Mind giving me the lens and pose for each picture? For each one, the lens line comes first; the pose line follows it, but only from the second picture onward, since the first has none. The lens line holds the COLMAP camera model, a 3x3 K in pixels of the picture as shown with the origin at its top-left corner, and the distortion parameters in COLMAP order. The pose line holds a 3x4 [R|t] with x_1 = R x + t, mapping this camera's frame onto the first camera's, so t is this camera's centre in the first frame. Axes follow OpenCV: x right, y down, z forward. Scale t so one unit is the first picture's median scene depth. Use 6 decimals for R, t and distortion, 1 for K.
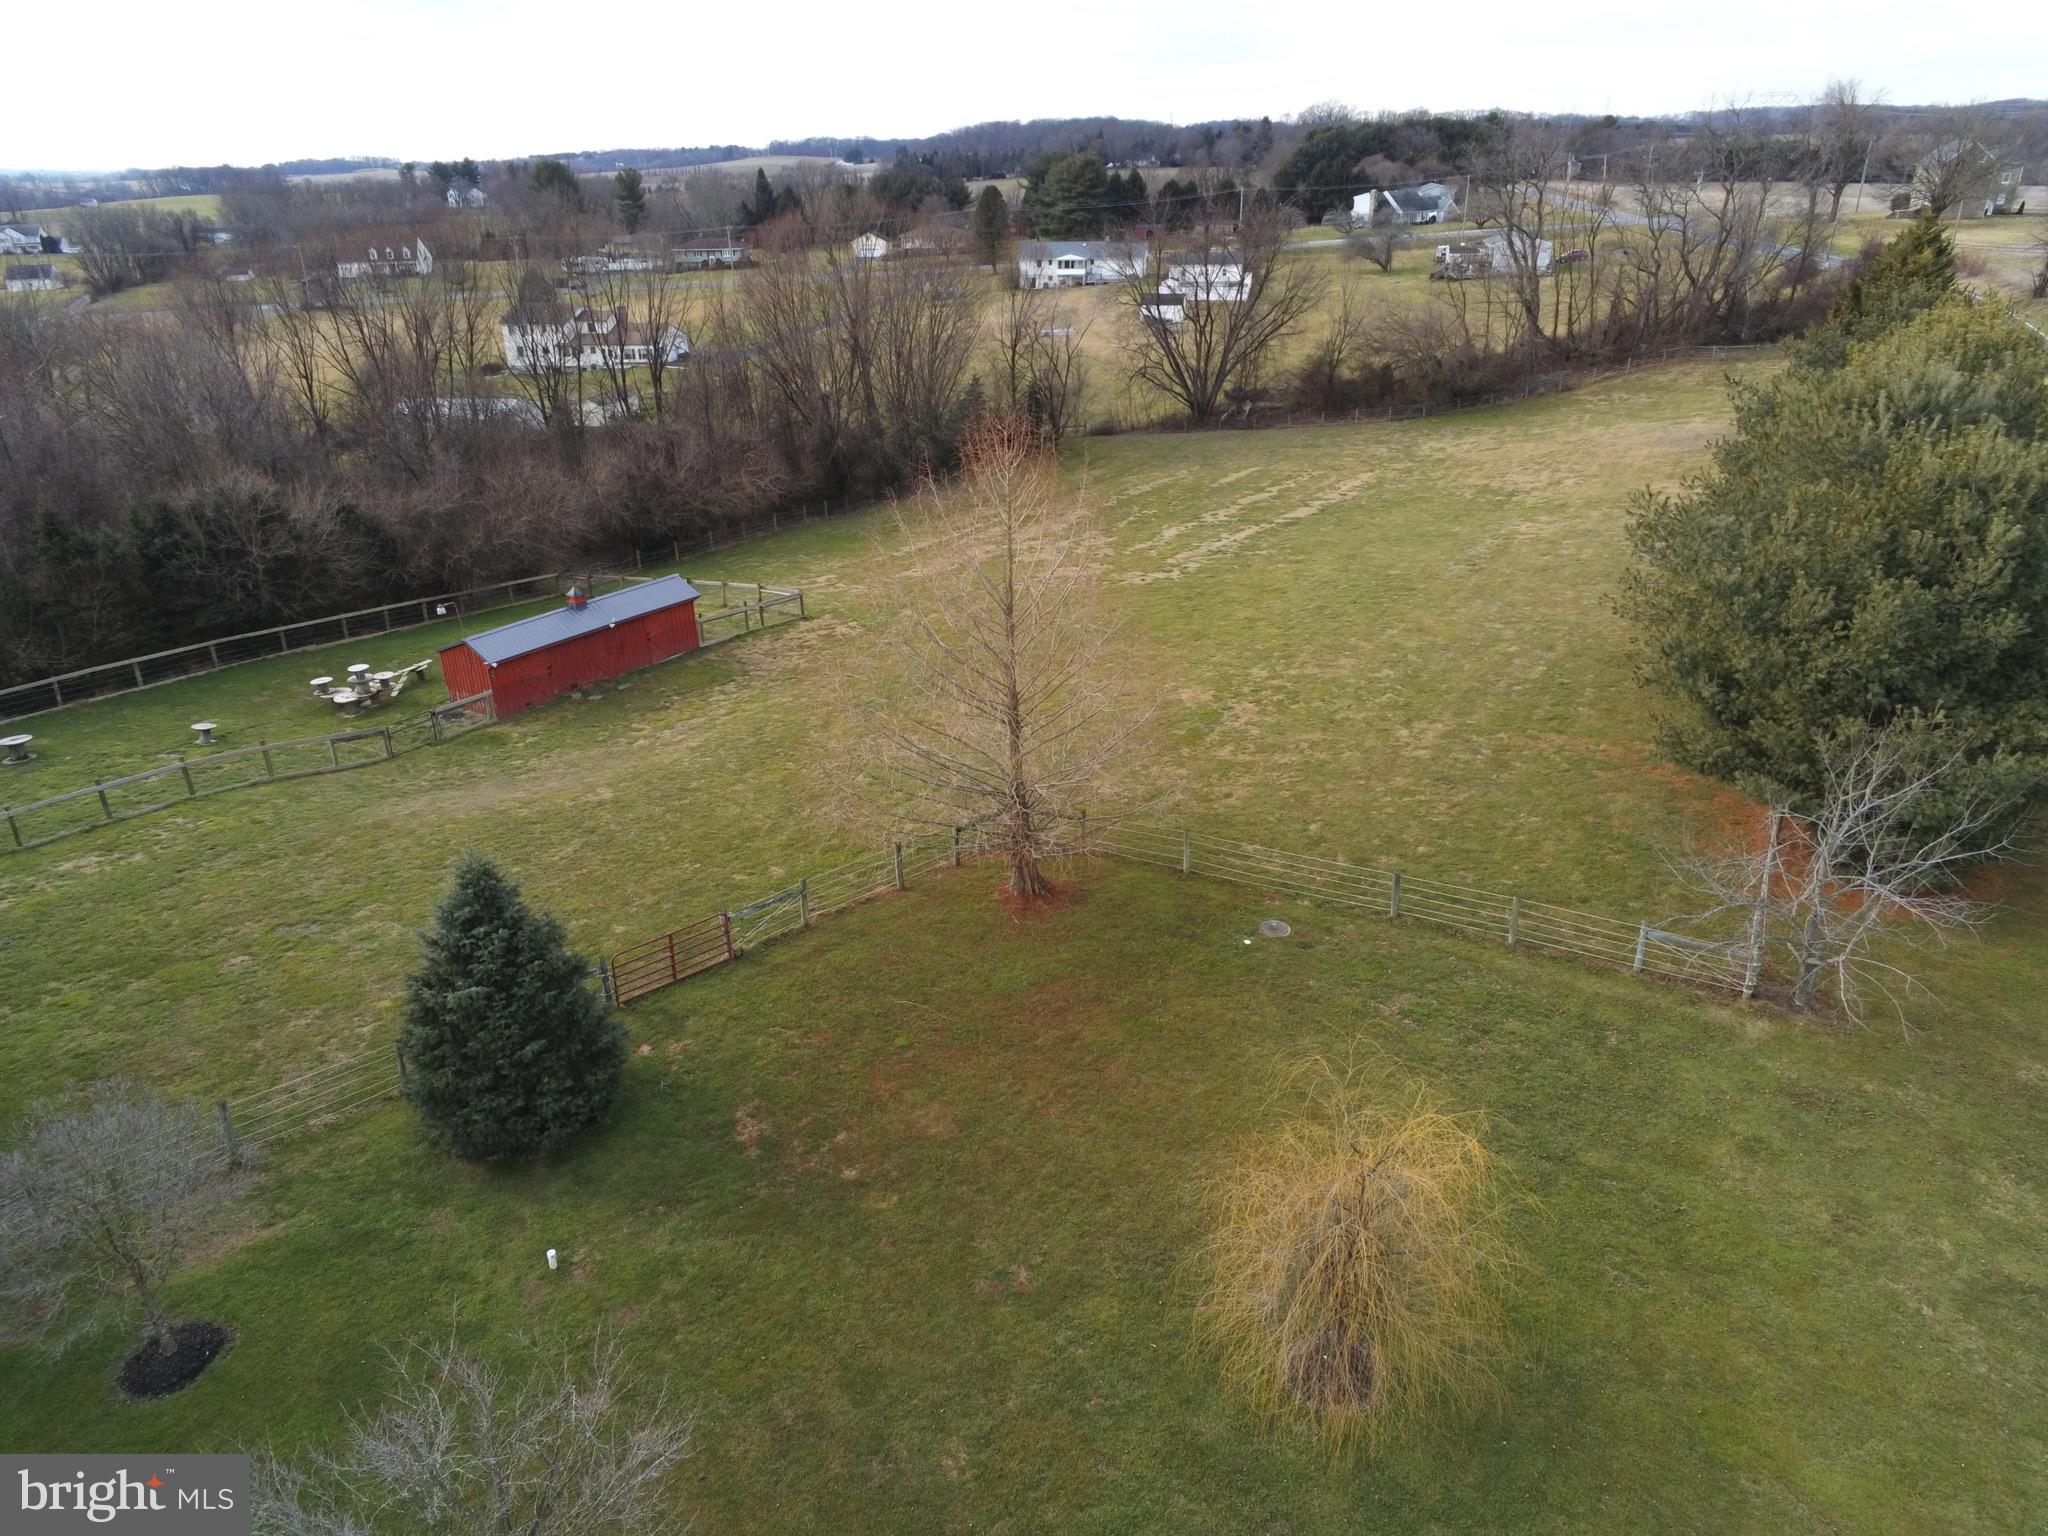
lens RADIAL K [[1329.7, 0, 1020.8], [0, 1329.7, 766.1], [0, 0, 1]] dist [0.000989, 0.001750]
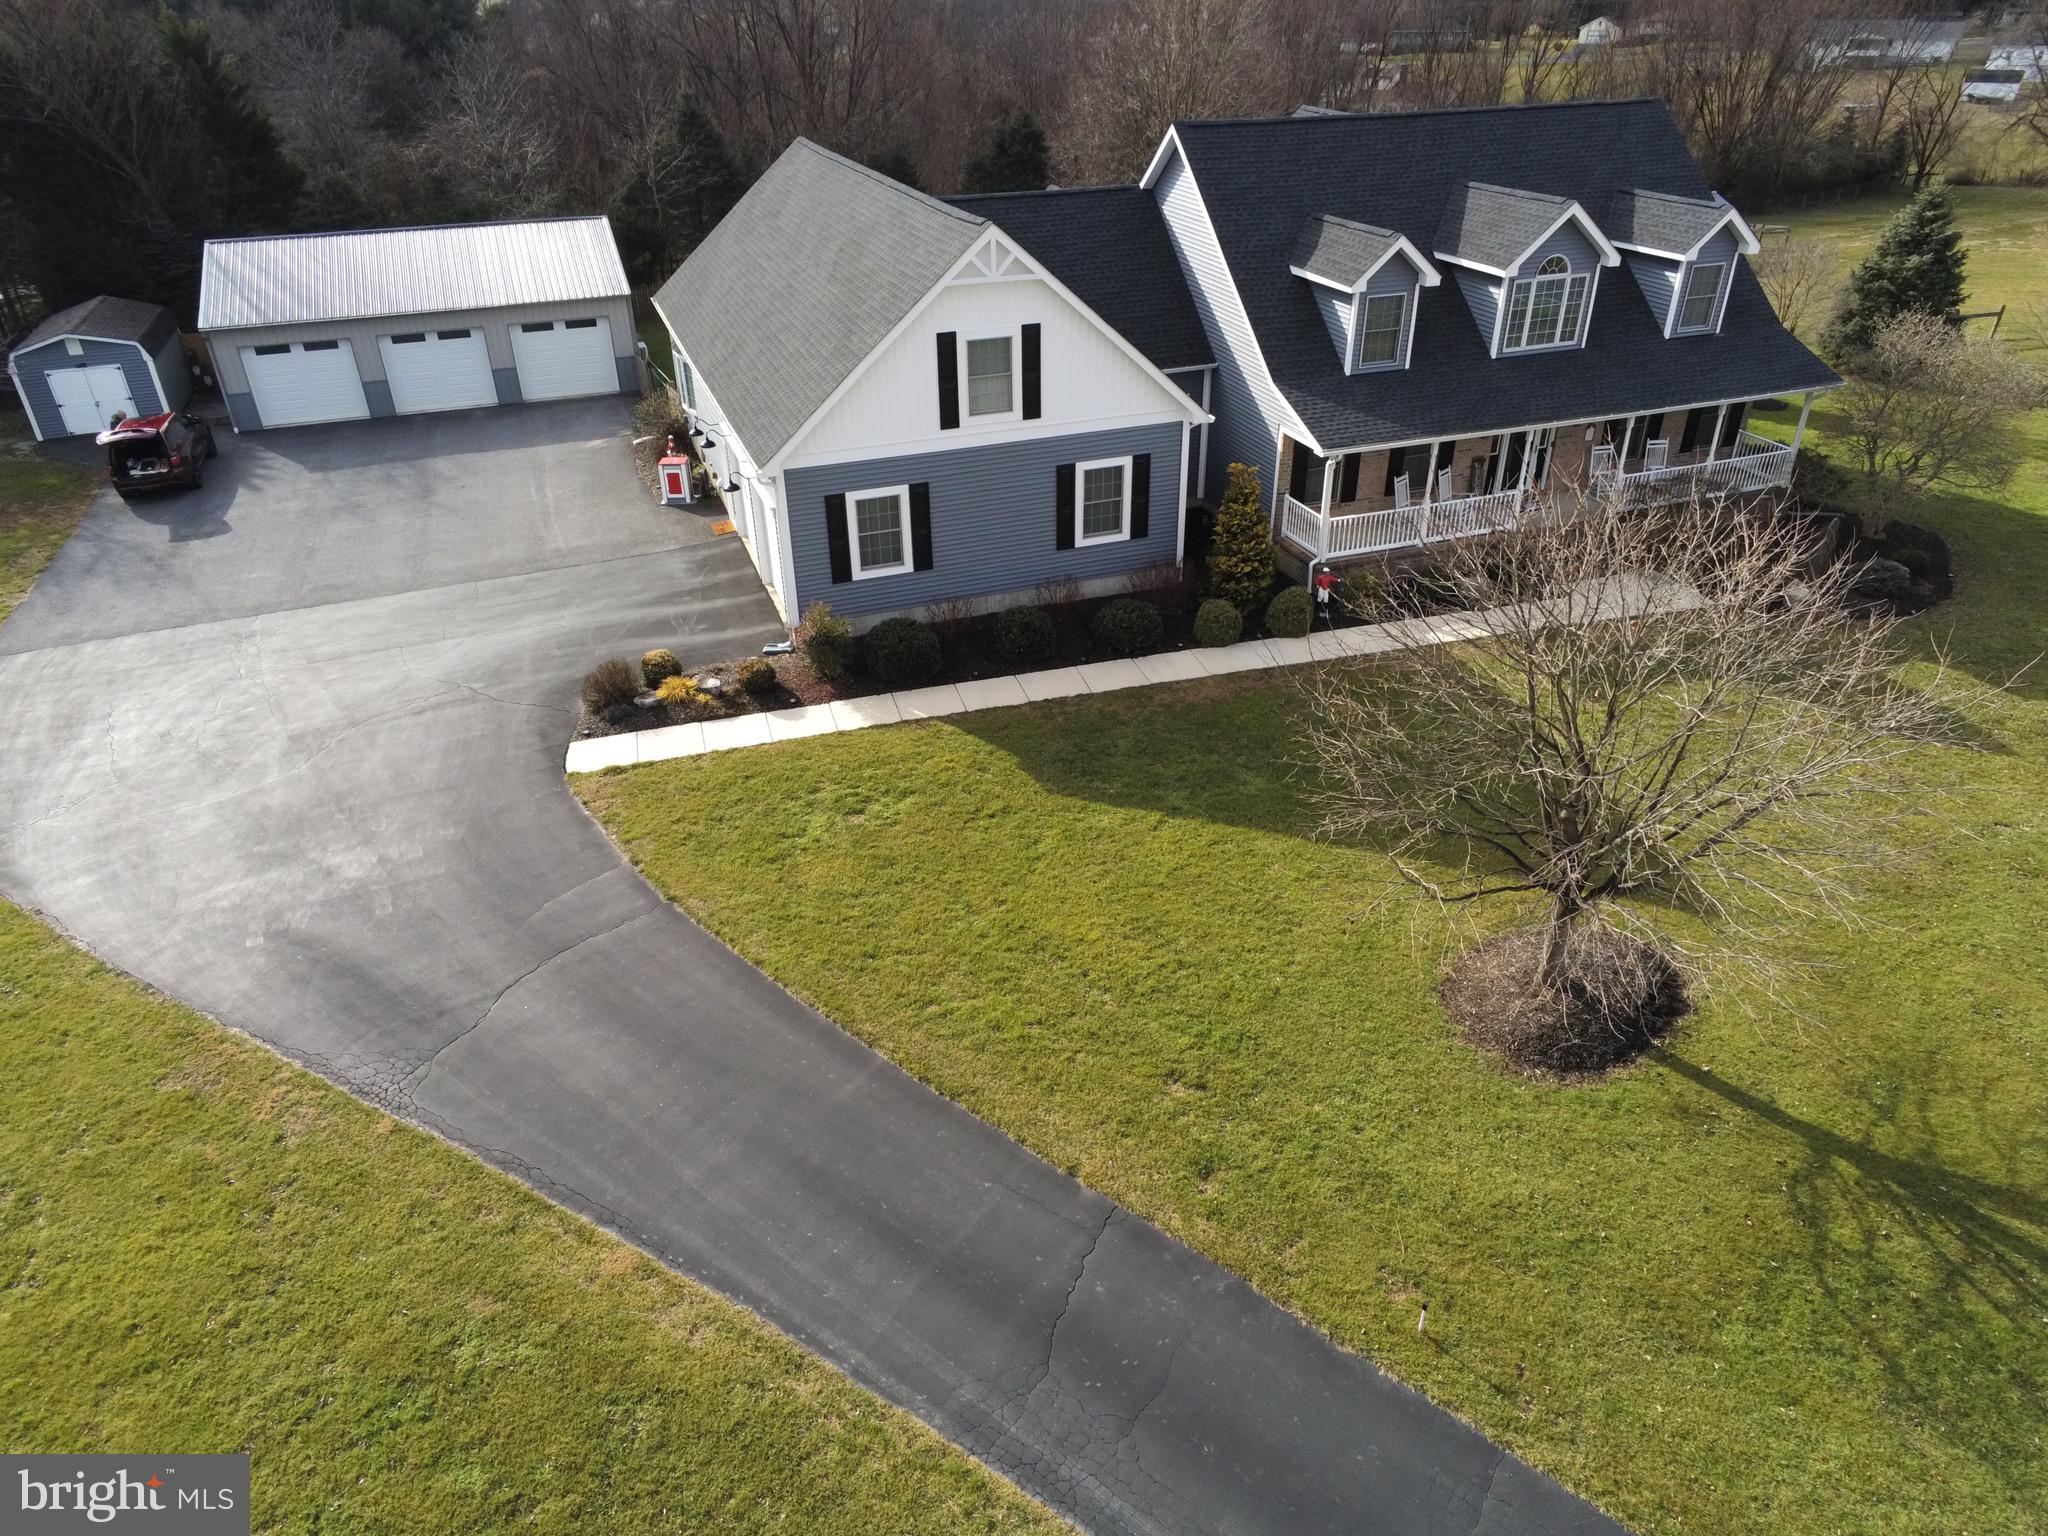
lens RADIAL K [[1324.7, 0, 1020.5], [0, 1324.7, 769.4], [0, 0, 1]] dist [0.001682, 0.001213]
pose [[0.915648, 0.212002, -0.341533, -0.327888], [-0.170567, 0.974249, 0.147463, 0.330769], [0.364001, -0.076770, 0.928230, -0.476601]]
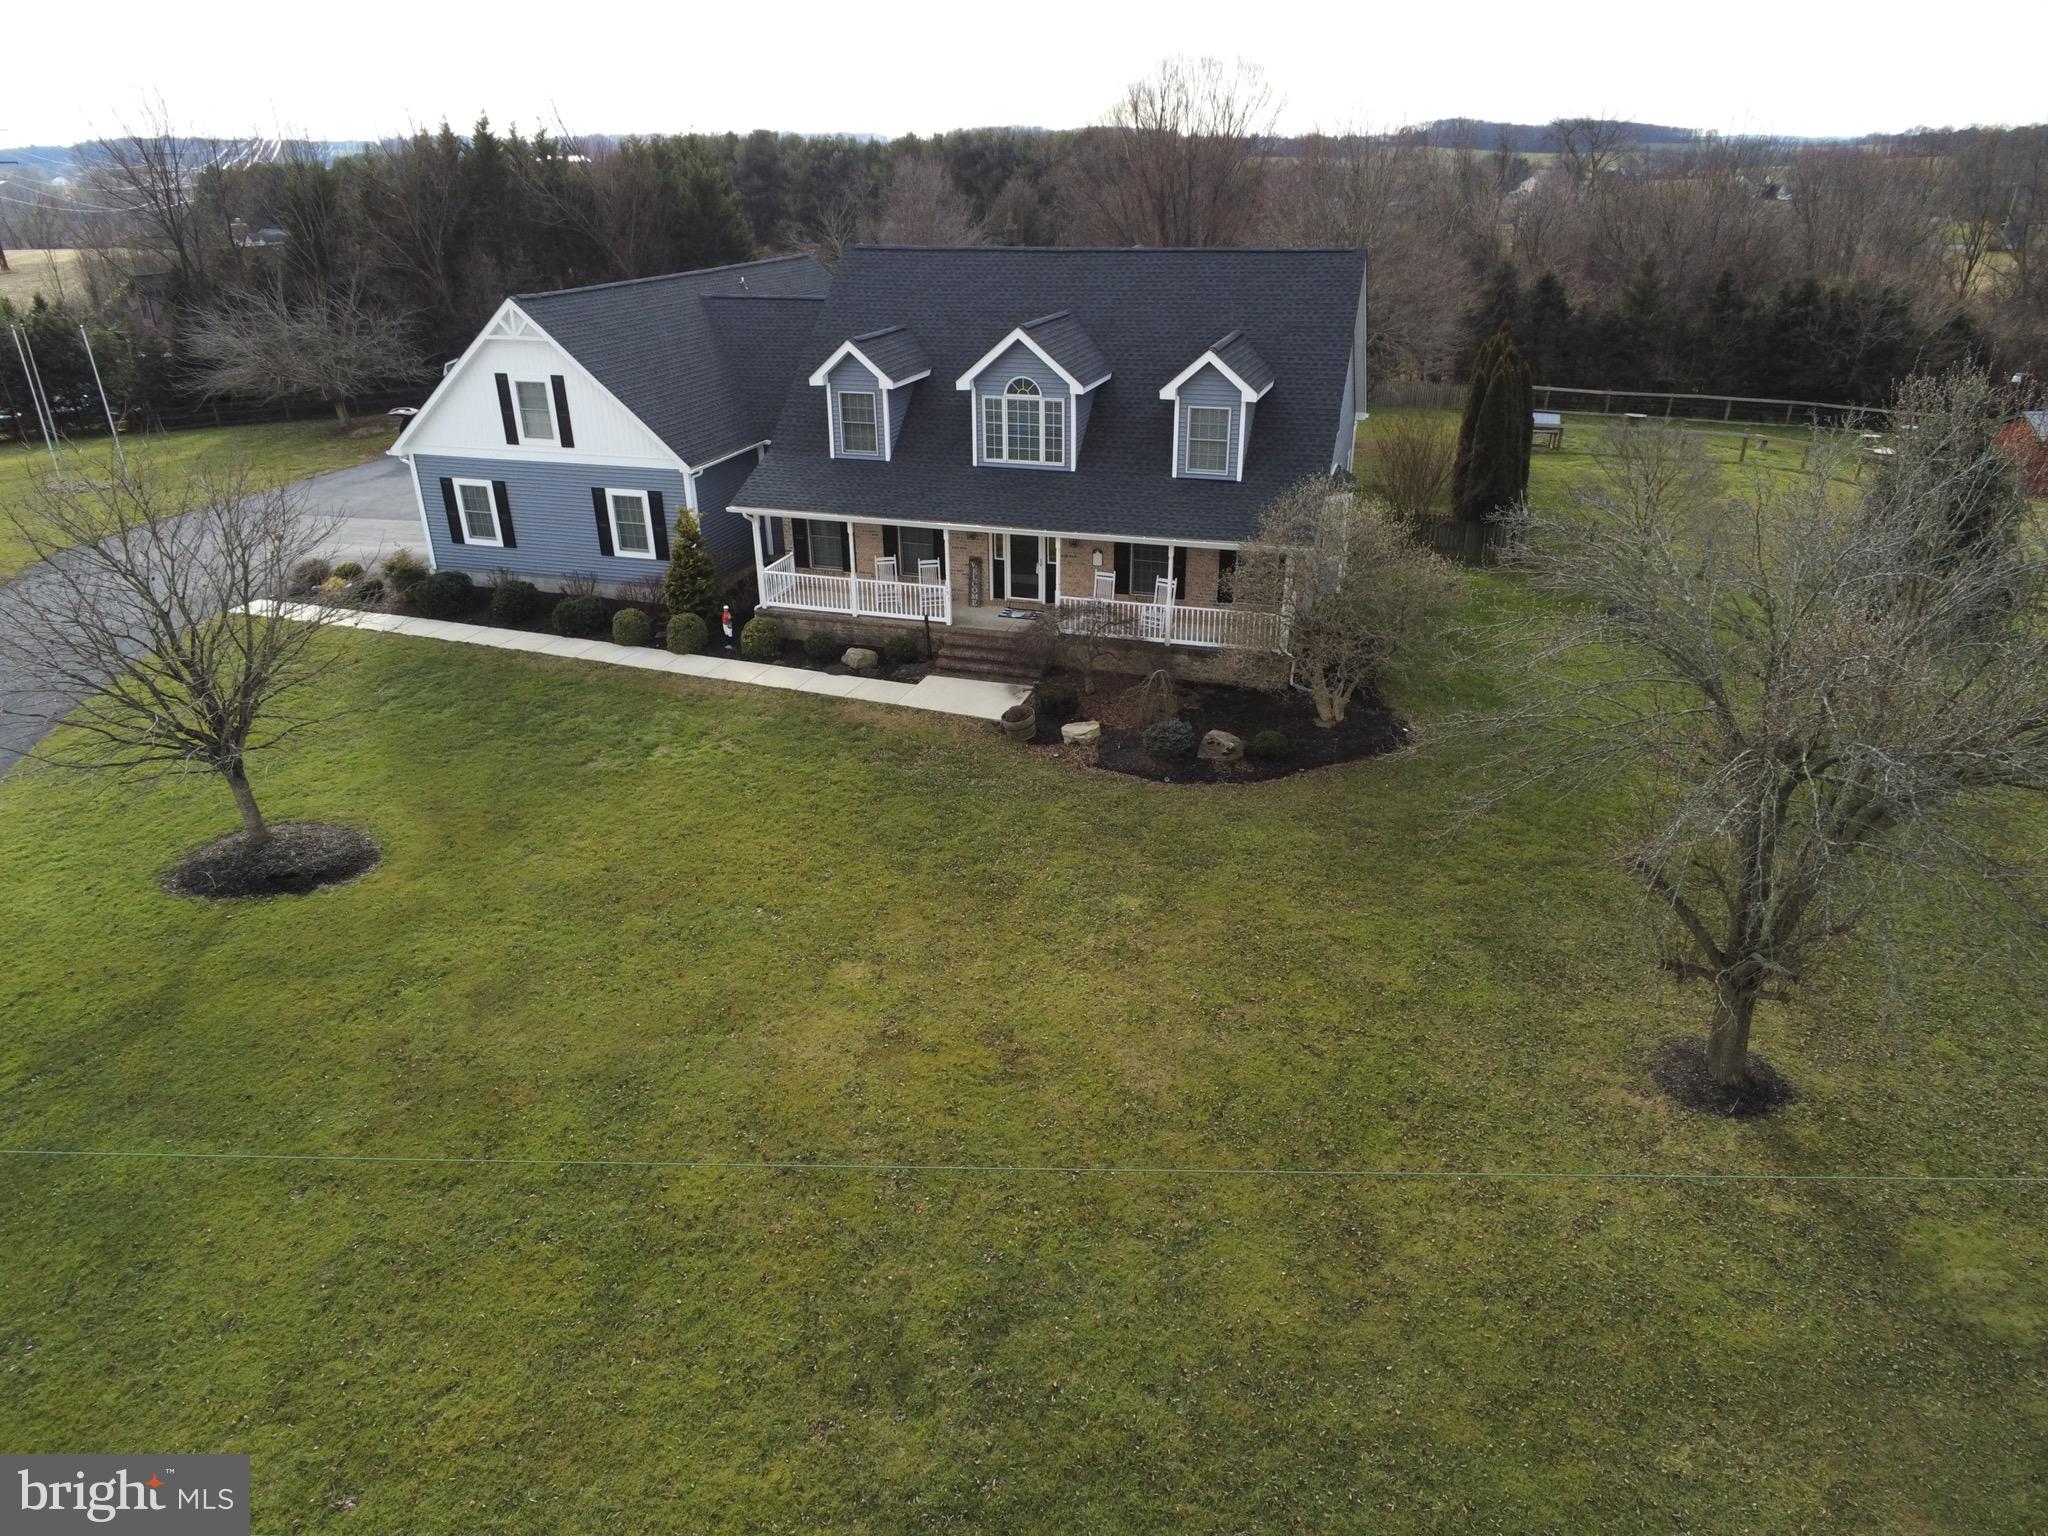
lens RADIAL K [[1329.7, 0, 1020.8], [0, 1329.7, 766.1], [0, 0, 1]] dist [0.000989, 0.001750]
pose [[0.478500, 0.376540, -0.793257, 0.138079], [-0.361591, 0.907735, 0.212765, 0.205090], [0.800181, 0.185026, 0.570504, -0.188584]]
